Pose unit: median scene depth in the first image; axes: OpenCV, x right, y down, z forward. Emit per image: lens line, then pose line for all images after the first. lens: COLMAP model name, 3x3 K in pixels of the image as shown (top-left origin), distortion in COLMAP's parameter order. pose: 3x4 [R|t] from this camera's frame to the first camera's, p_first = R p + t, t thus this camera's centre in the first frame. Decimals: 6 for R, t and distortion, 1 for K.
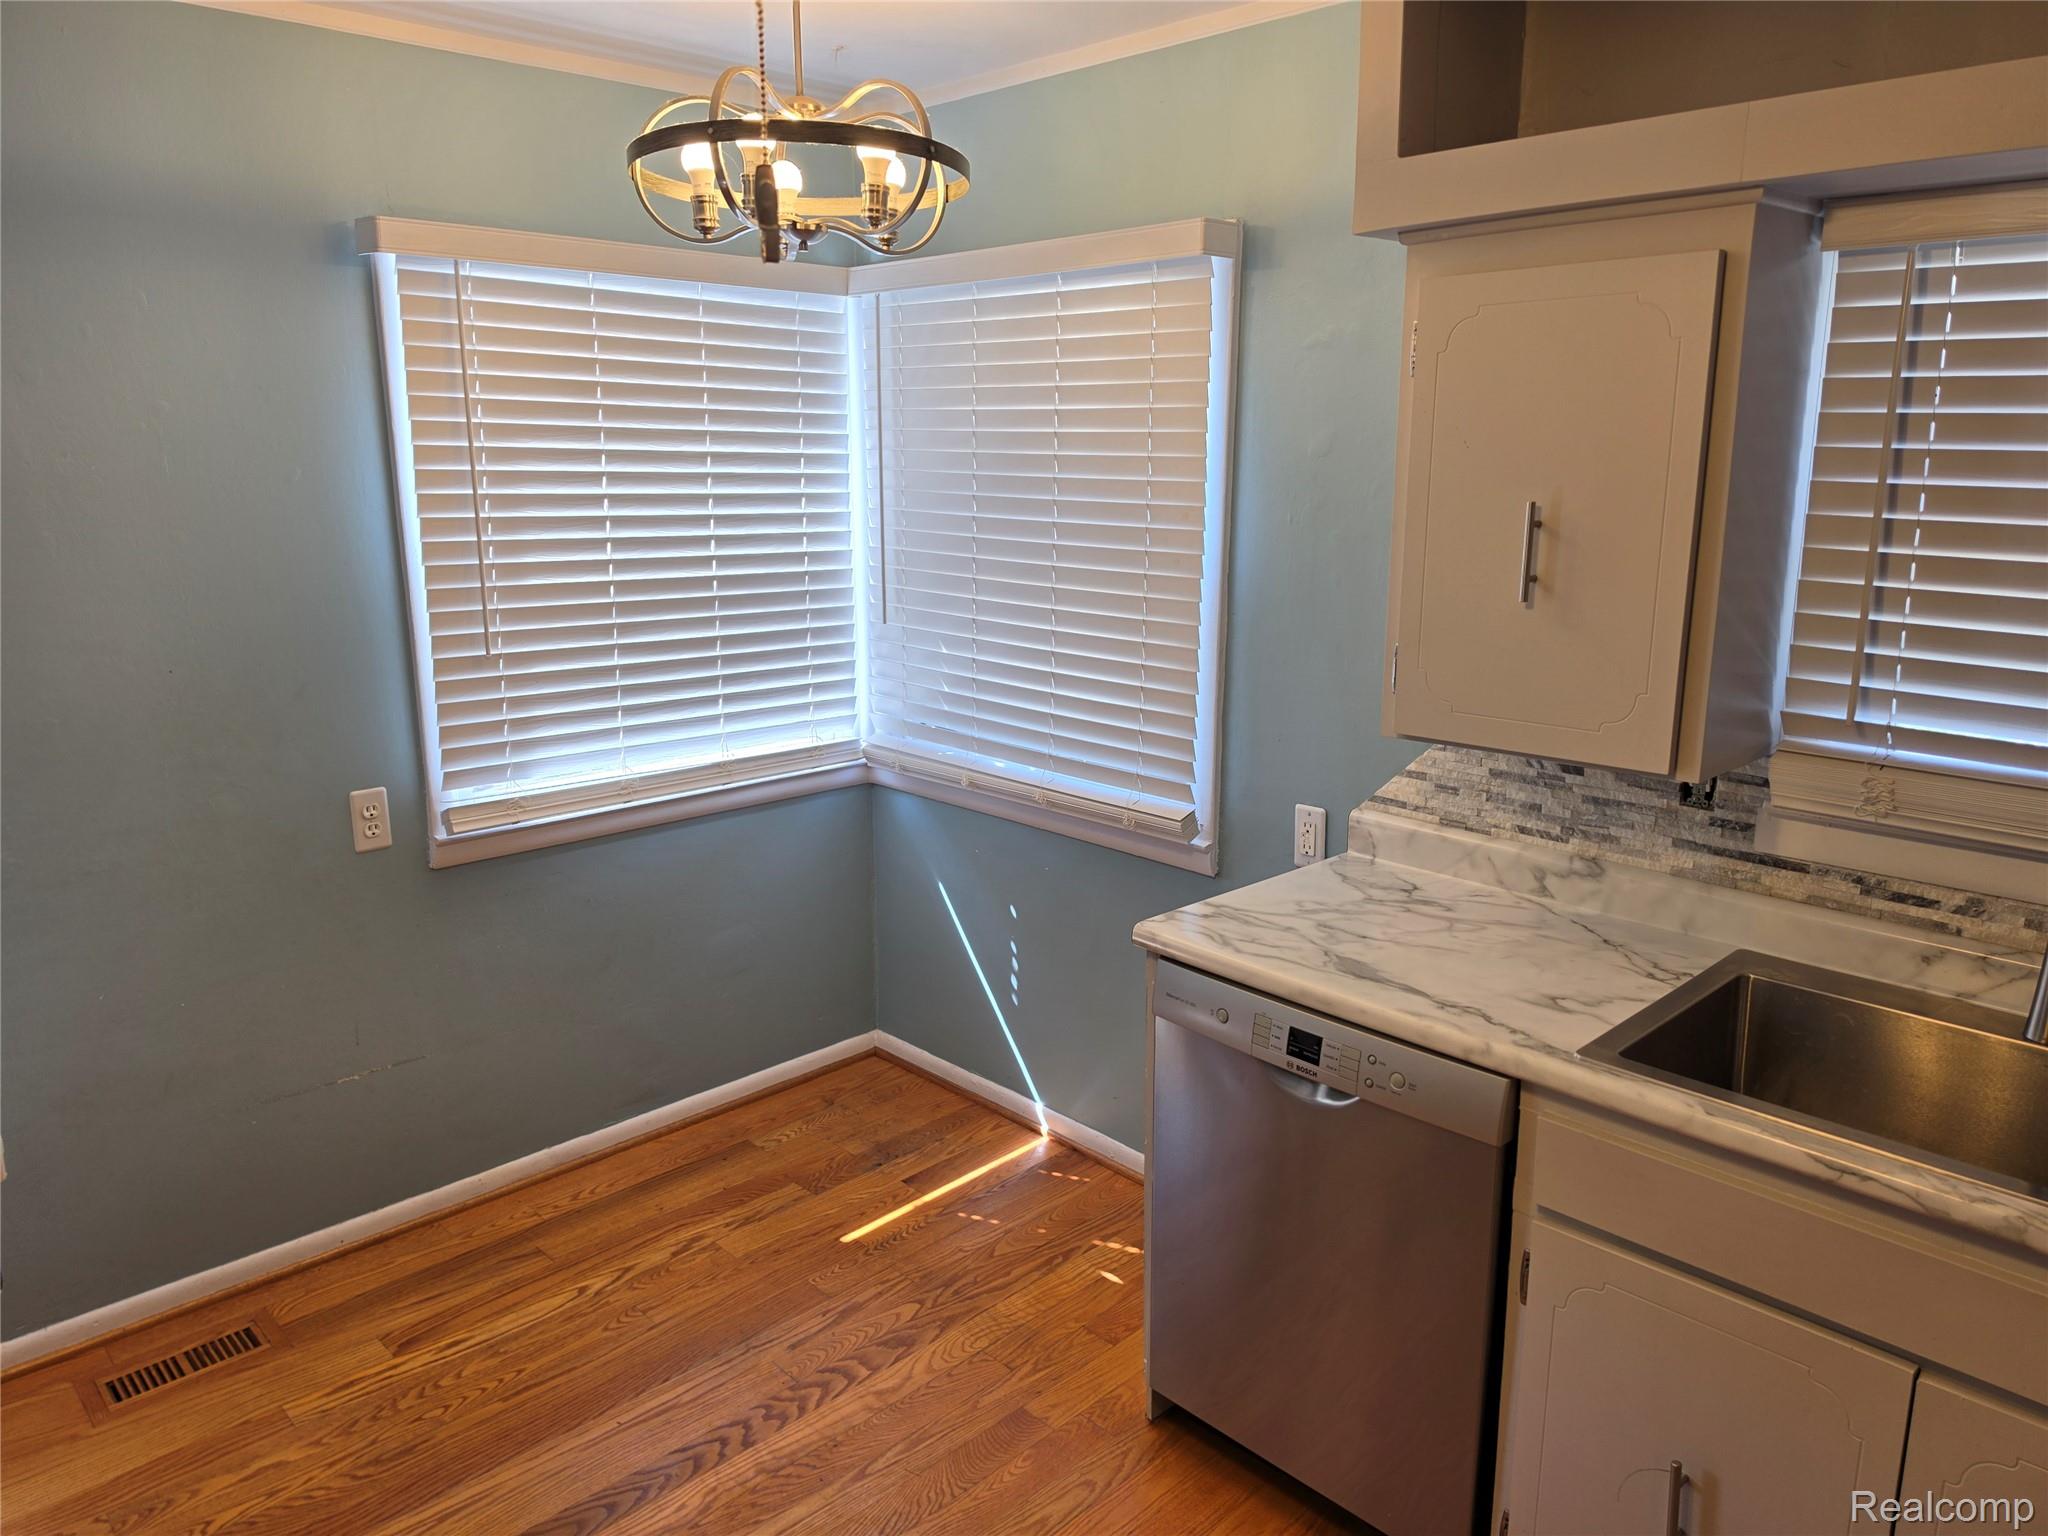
lens RADIAL K [[1403.8, 0, 1032.2], [0, 1403.8, 767.5], [0, 0, 1]] dist [0.097334, -0.151929]
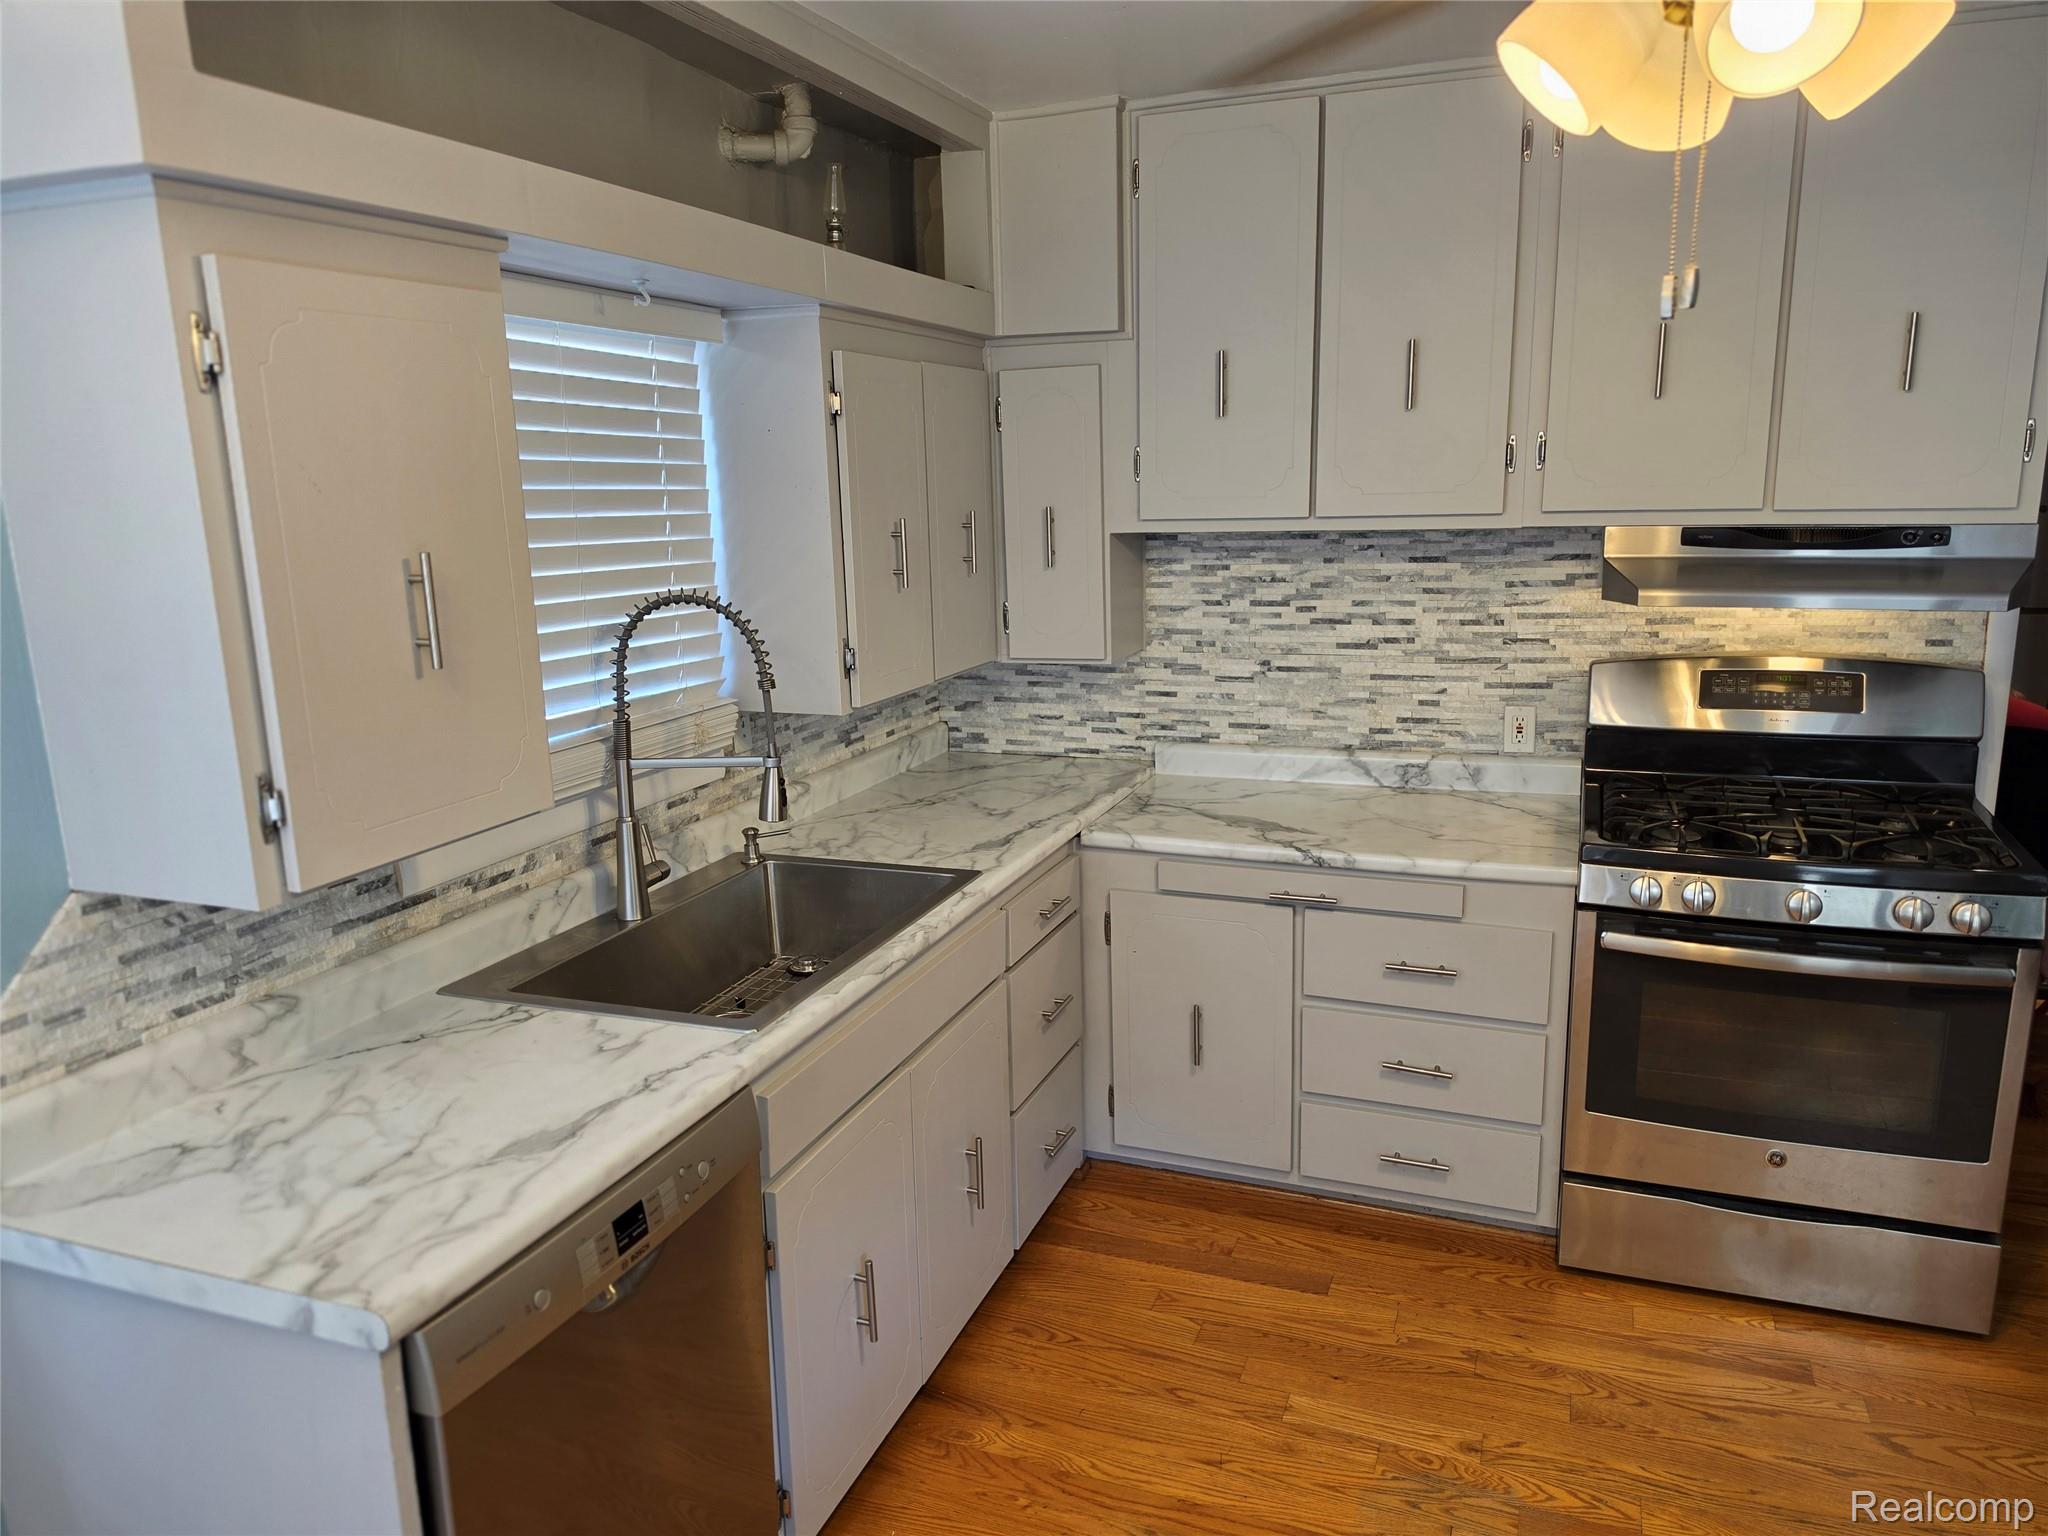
lens RADIAL K [[1405.7, 0, 1031.2], [0, 1405.7, 782.4], [0, 0, 1]] dist [0.076436, -0.096919]
pose [[-0.419473, -0.185632, 0.888585, -0.511008], [0.225582, 0.926846, 0.300116, -0.203137], [-0.879293, 0.326339, -0.346911, 0.887766]]
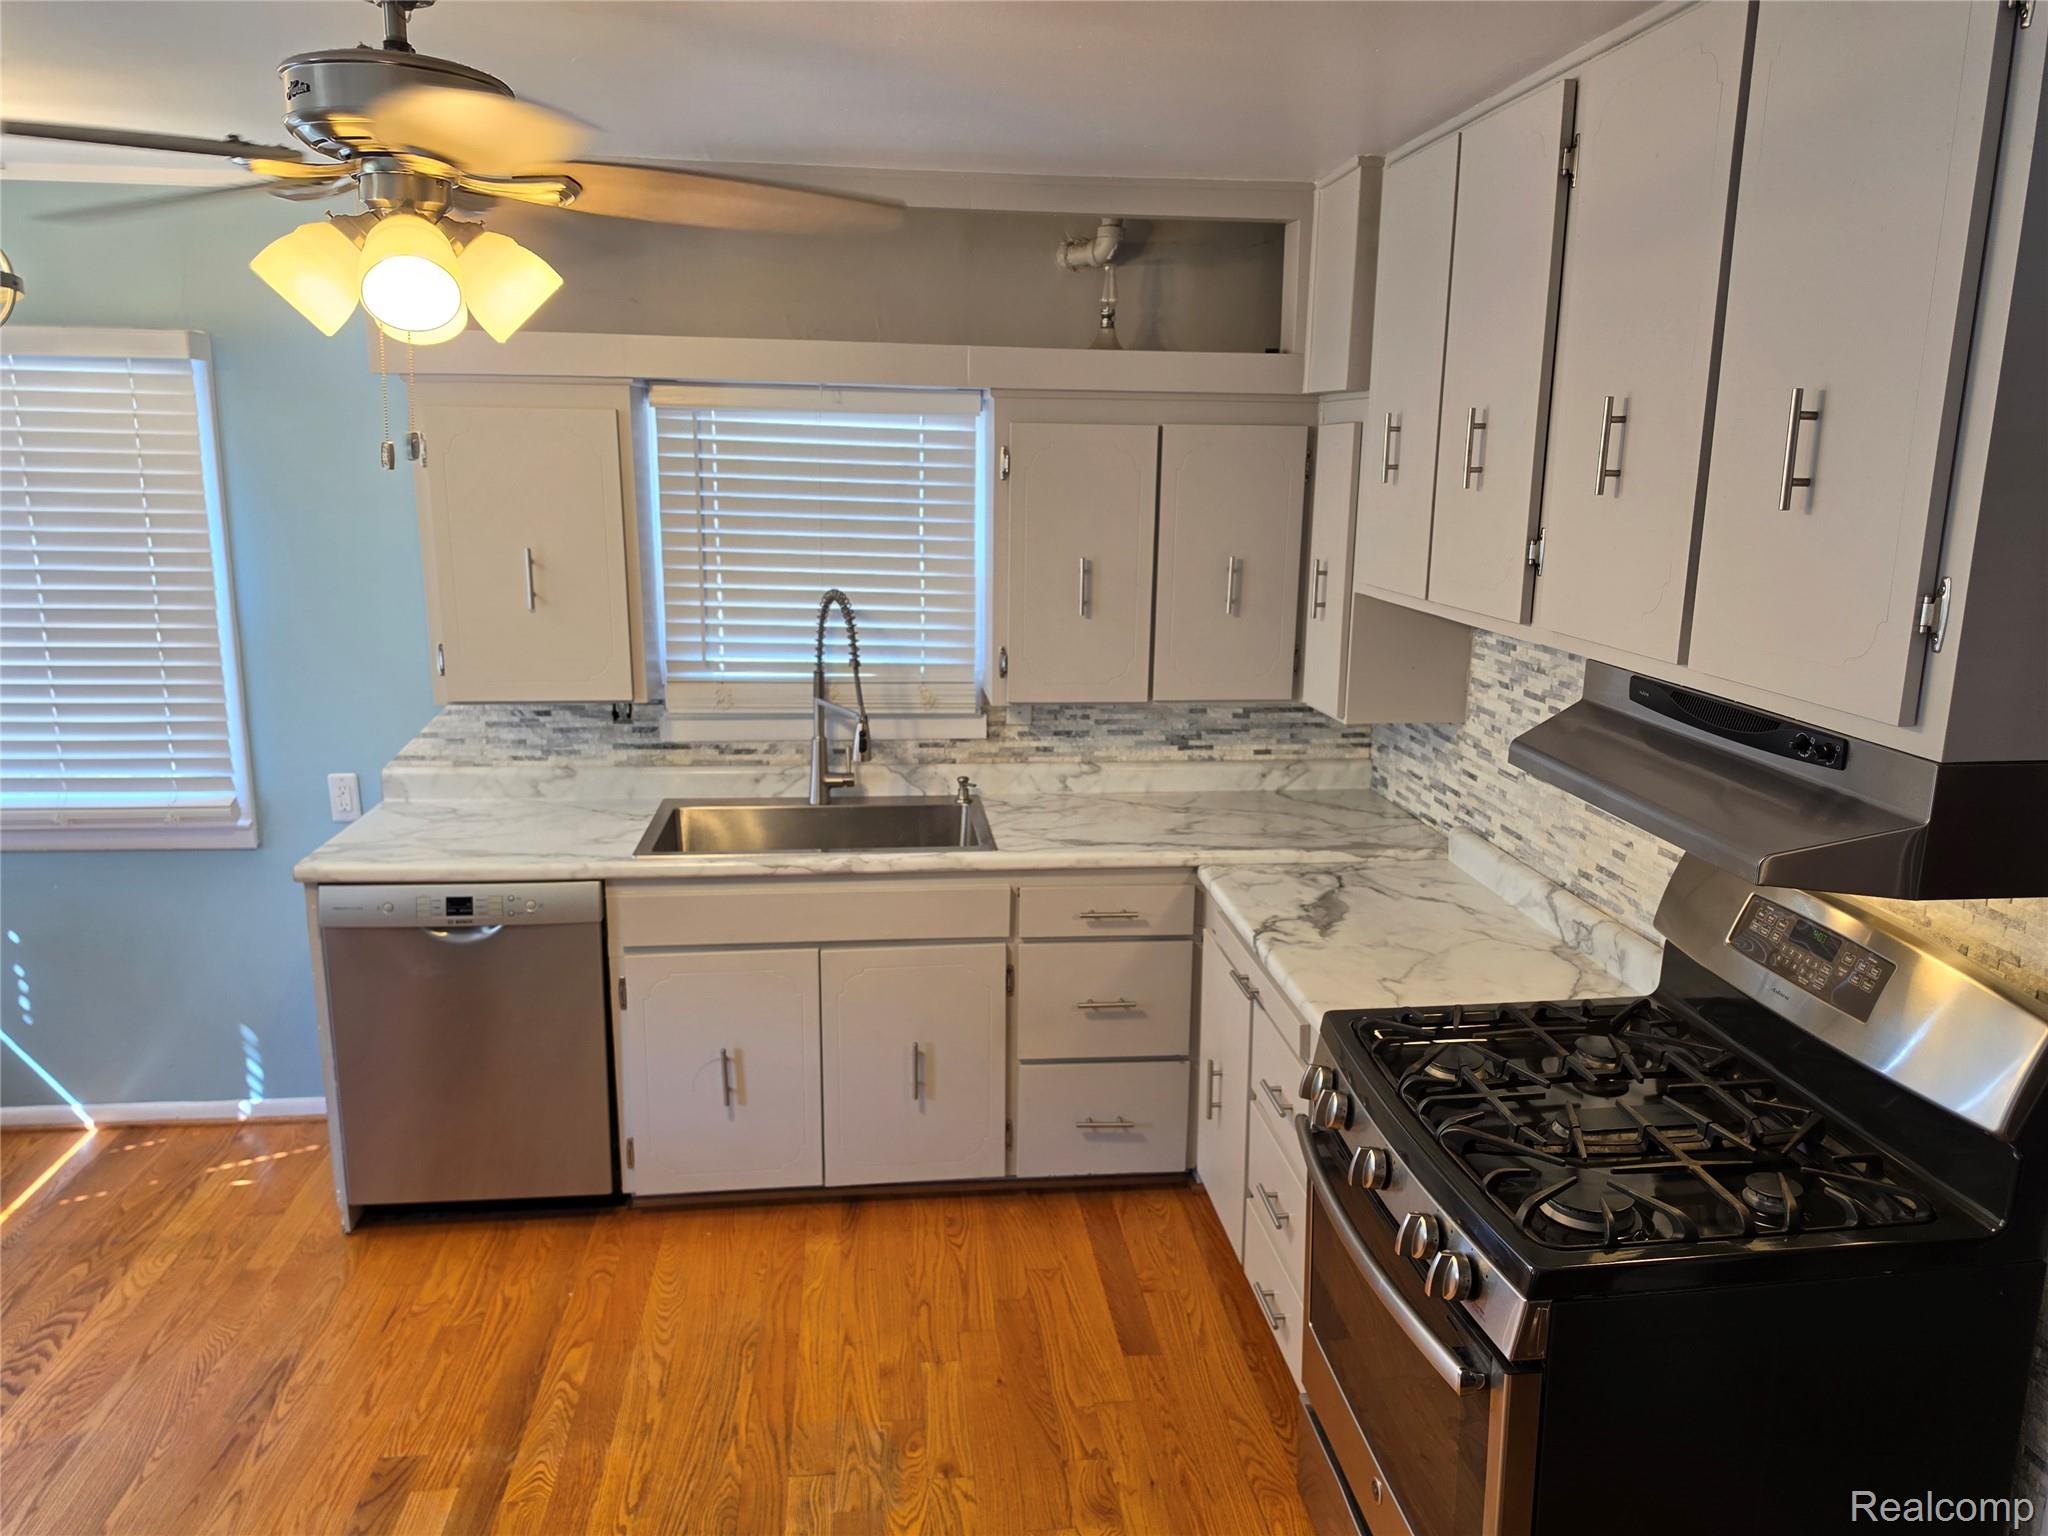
lens RADIAL K [[1403.8, 0, 1032.2], [0, 1403.8, 767.5], [0, 0, 1]] dist [0.097334, -0.151929]
pose [[0.607325, -0.163864, 0.777370, -0.538973], [0.161385, 0.983542, 0.081240, 0.021276], [-0.777889, 0.076116, 0.623775, -0.409511]]
